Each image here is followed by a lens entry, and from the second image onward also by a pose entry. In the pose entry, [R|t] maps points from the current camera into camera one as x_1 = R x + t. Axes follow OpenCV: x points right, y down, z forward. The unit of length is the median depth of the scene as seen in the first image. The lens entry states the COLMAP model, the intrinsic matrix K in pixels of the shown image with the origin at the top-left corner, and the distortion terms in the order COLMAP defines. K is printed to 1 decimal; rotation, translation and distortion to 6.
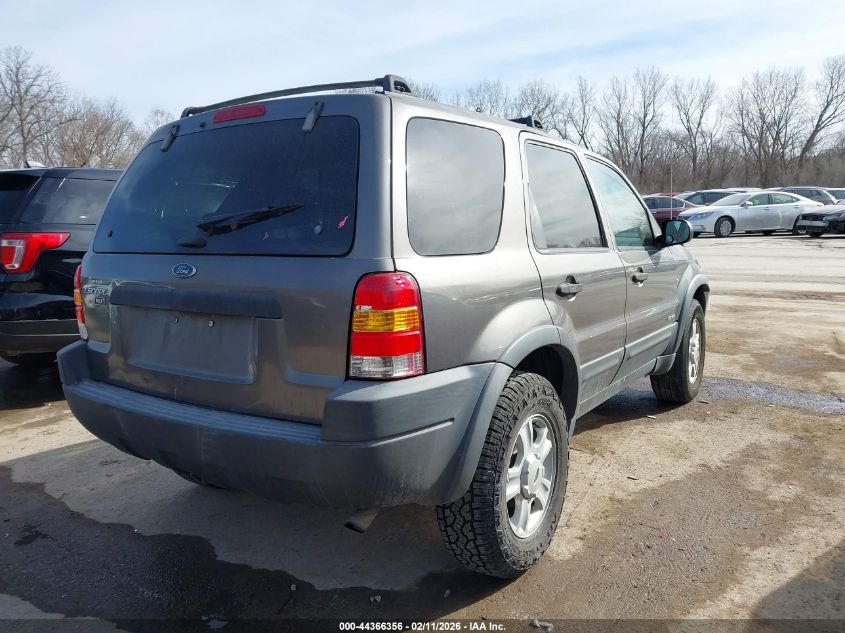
lens RADIAL K [[654.4, 0, 422.5], [0, 654.4, 316.5], [0, 0, 1]] dist [-0.004115, -0.004551]
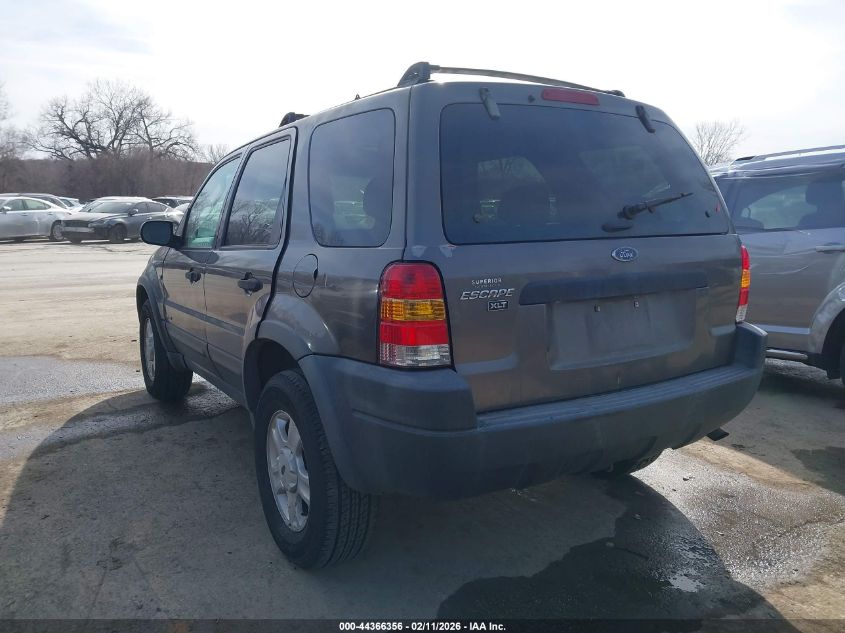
lens RADIAL K [[654.4, 0, 422.5], [0, 654.4, 316.5], [0, 0, 1]] dist [-0.004115, -0.004551]
pose [[0.419882, -0.118123, 0.899859, -0.128918], [0.129681, 0.989129, 0.069331, -0.007810], [-0.898266, 0.087584, 0.430636, 0.079271]]
